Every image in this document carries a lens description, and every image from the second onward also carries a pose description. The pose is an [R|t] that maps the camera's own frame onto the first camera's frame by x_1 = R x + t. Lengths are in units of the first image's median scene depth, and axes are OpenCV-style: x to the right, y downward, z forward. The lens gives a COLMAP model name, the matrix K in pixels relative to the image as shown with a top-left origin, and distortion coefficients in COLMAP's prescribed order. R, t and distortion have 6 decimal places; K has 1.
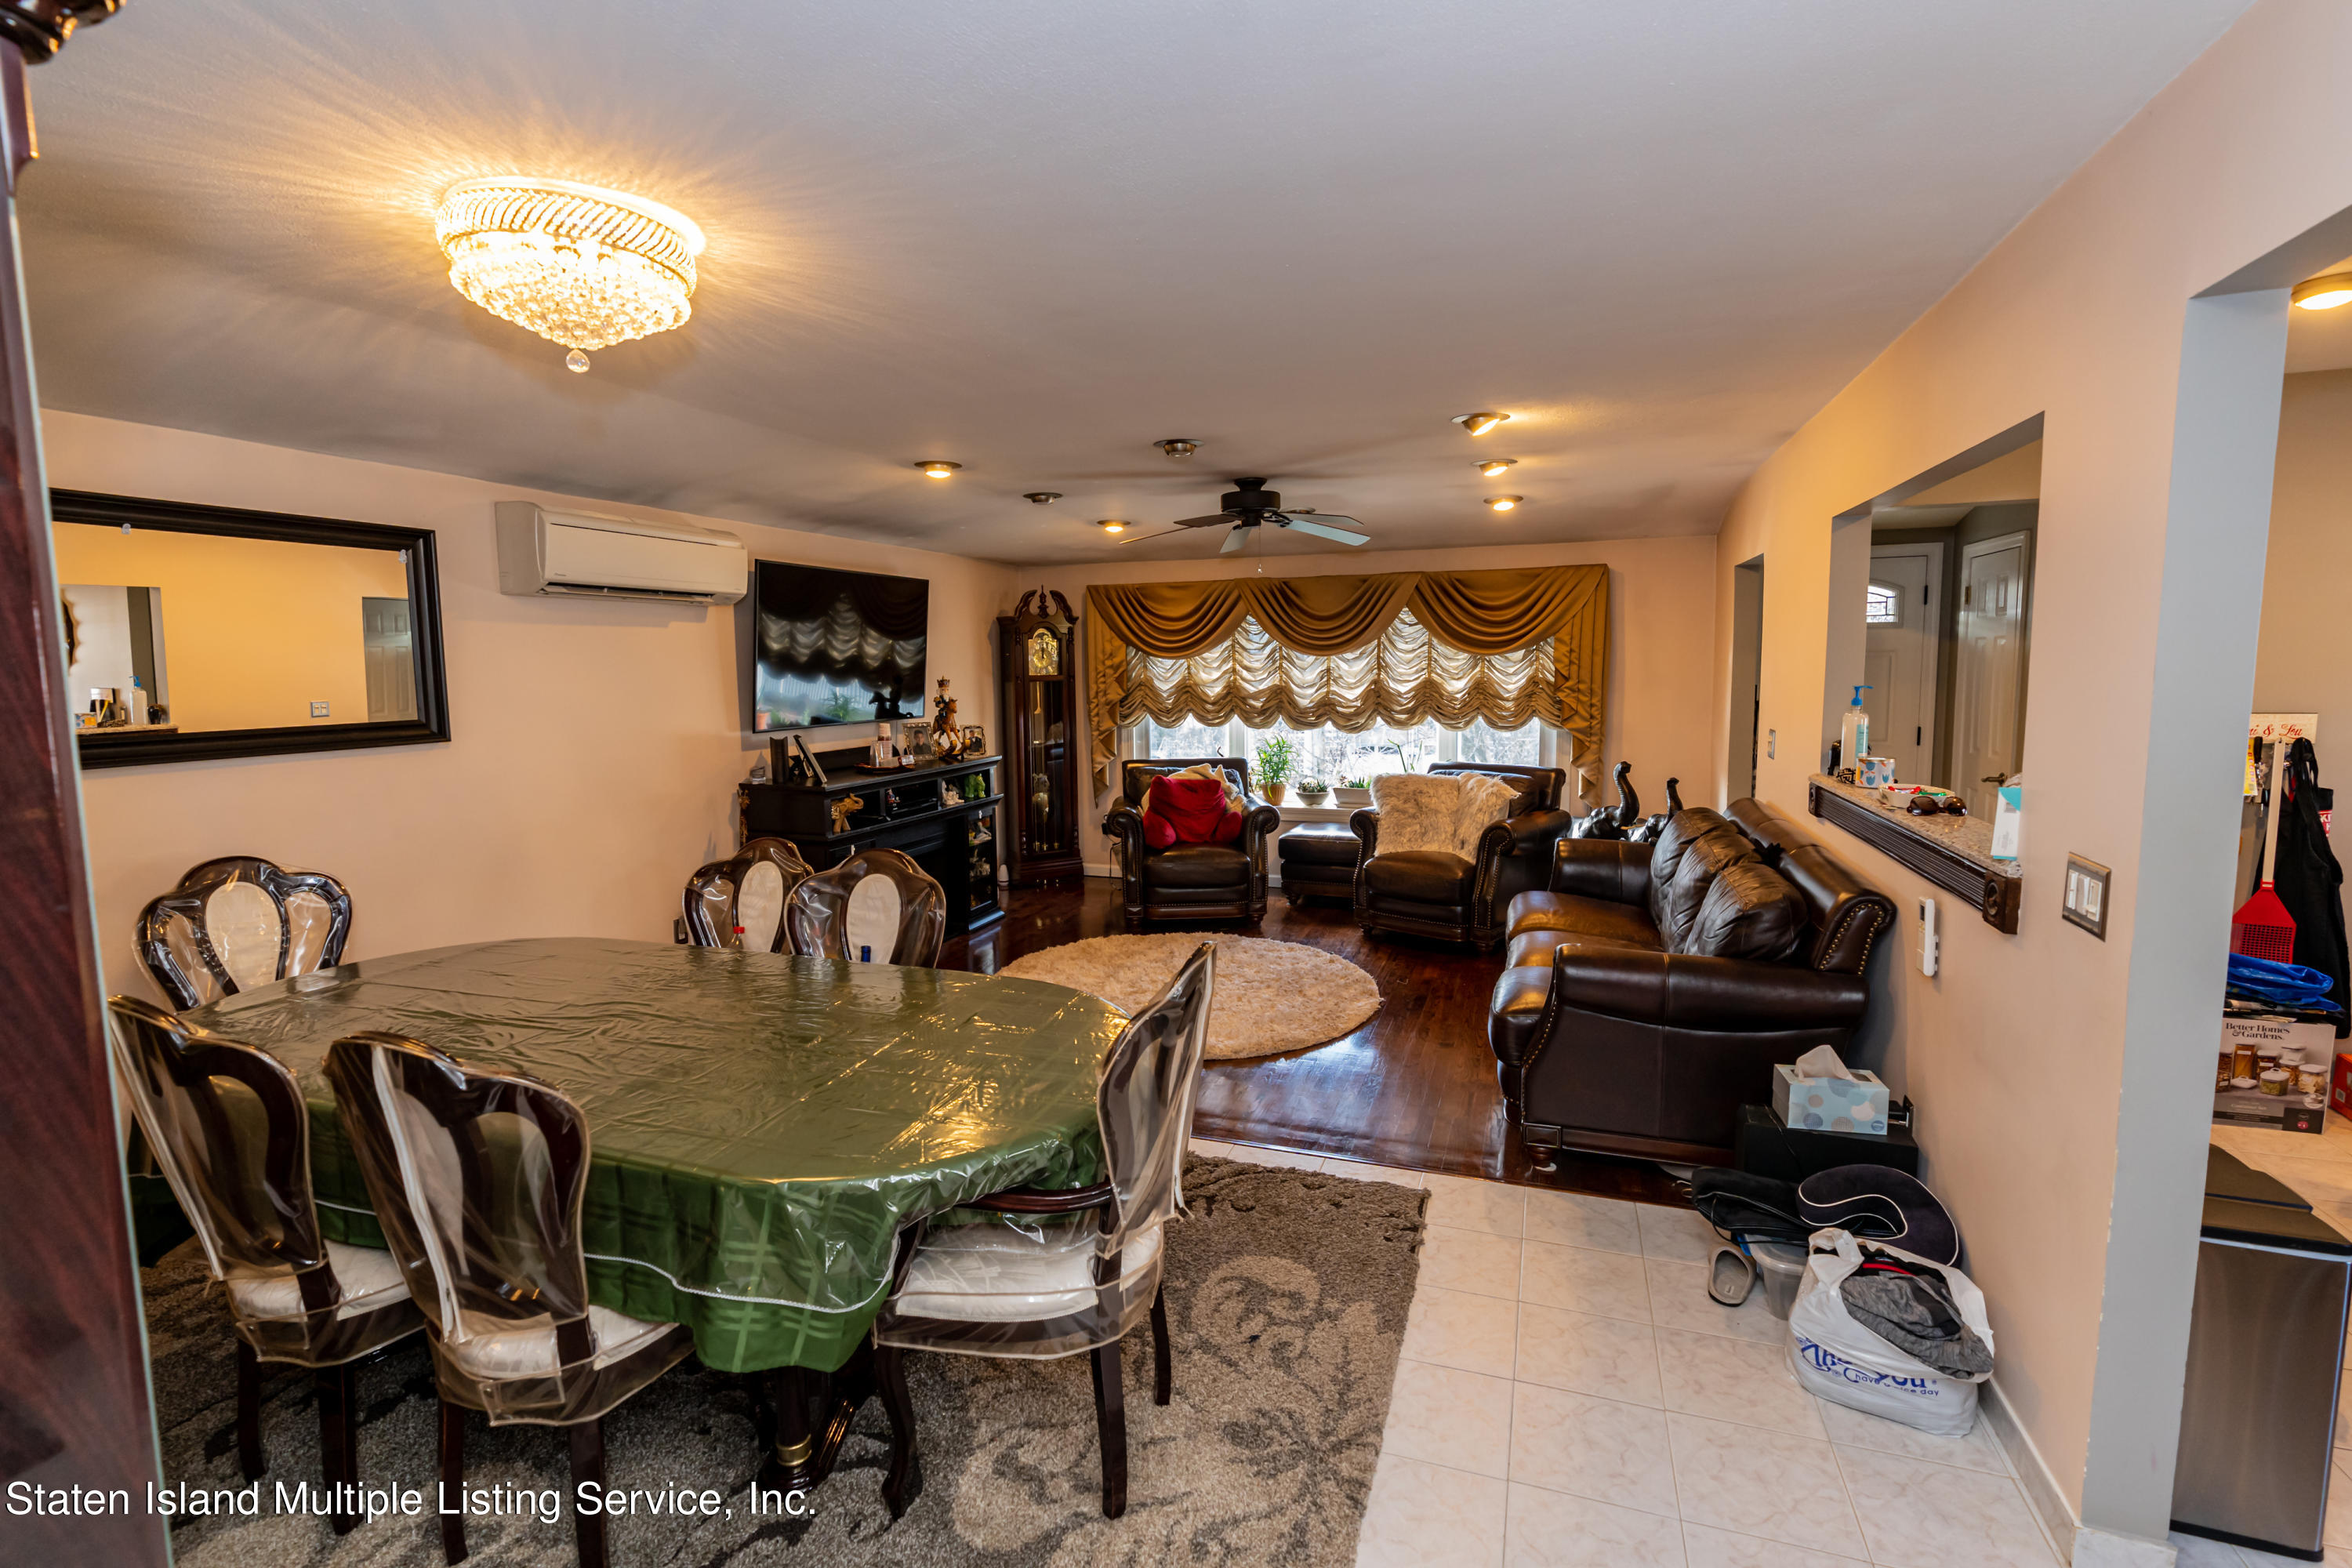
lens RADIAL K [[1059.4, 0, 1174.4], [0, 1059.4, 770.3], [0, 0, 1]] dist [-0.007275, 0.002076]
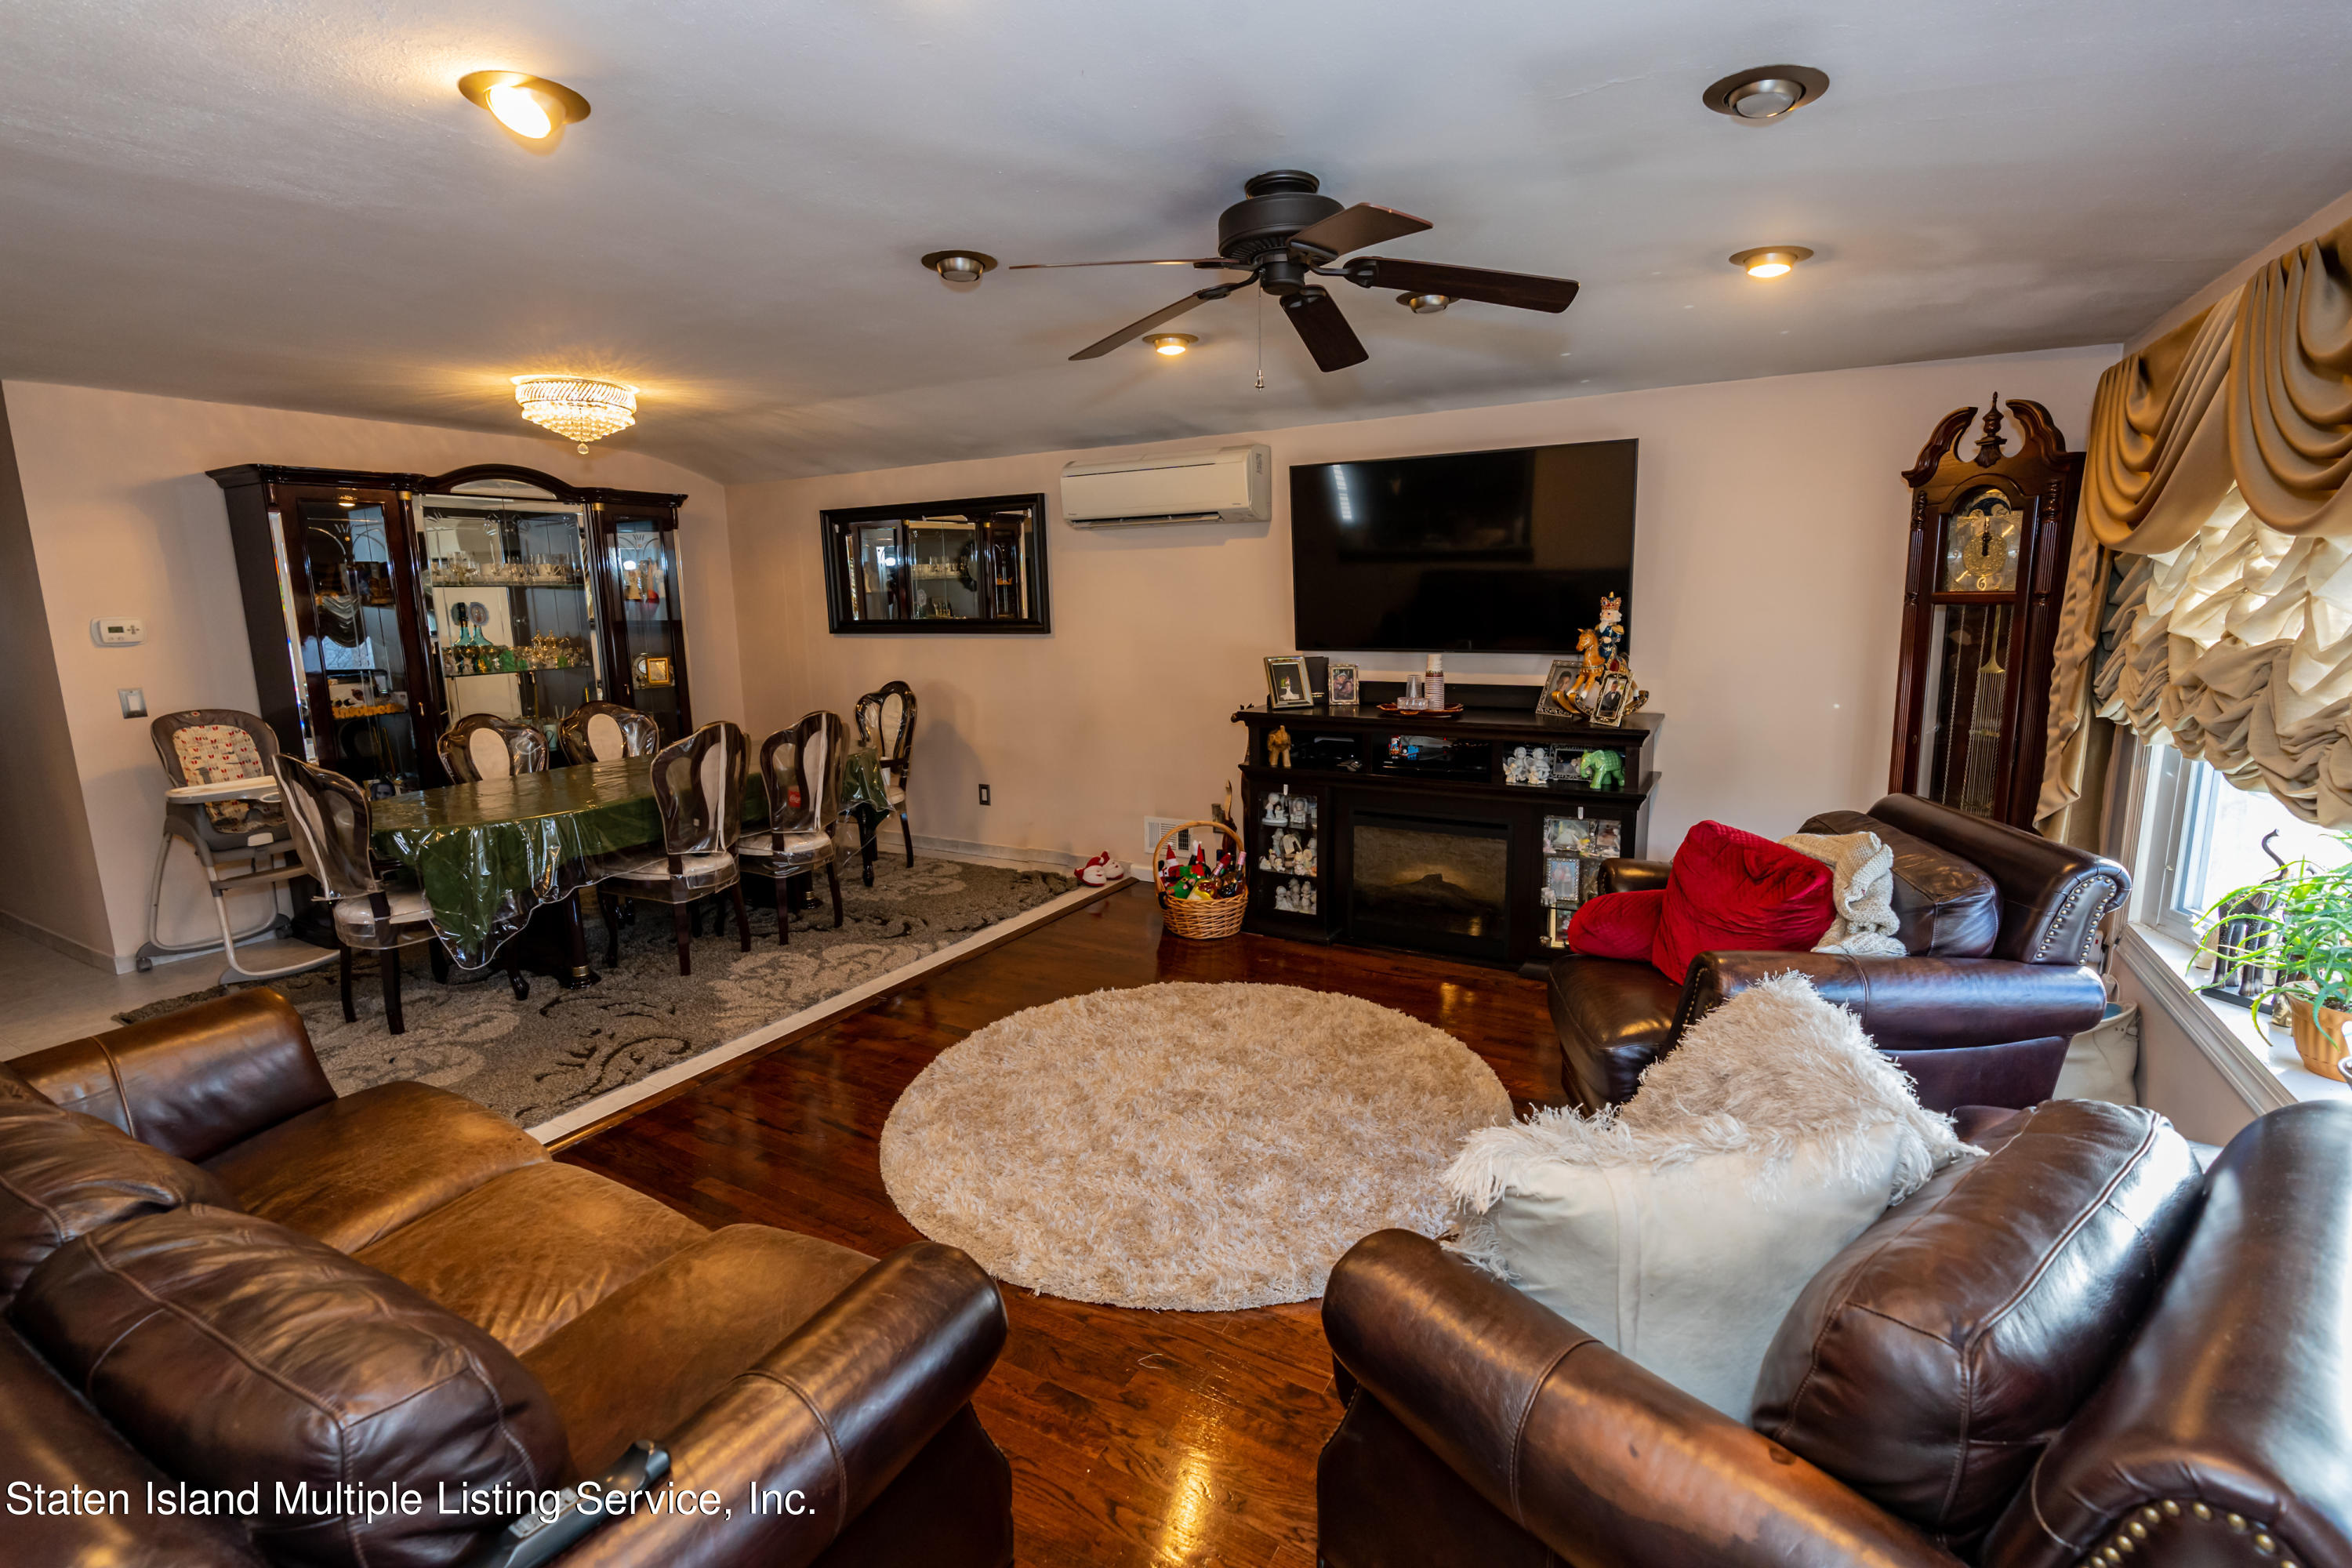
lens RADIAL K [[1059.4, 0, 1174.4], [0, 1059.4, 770.3], [0, 0, 1]] dist [-0.007275, 0.002076]
pose [[-0.179295, 0.184680, -0.966306, 0.666255], [-0.077491, 0.976519, 0.201010, -0.131733], [0.980739, 0.110920, -0.160774, 1.223005]]
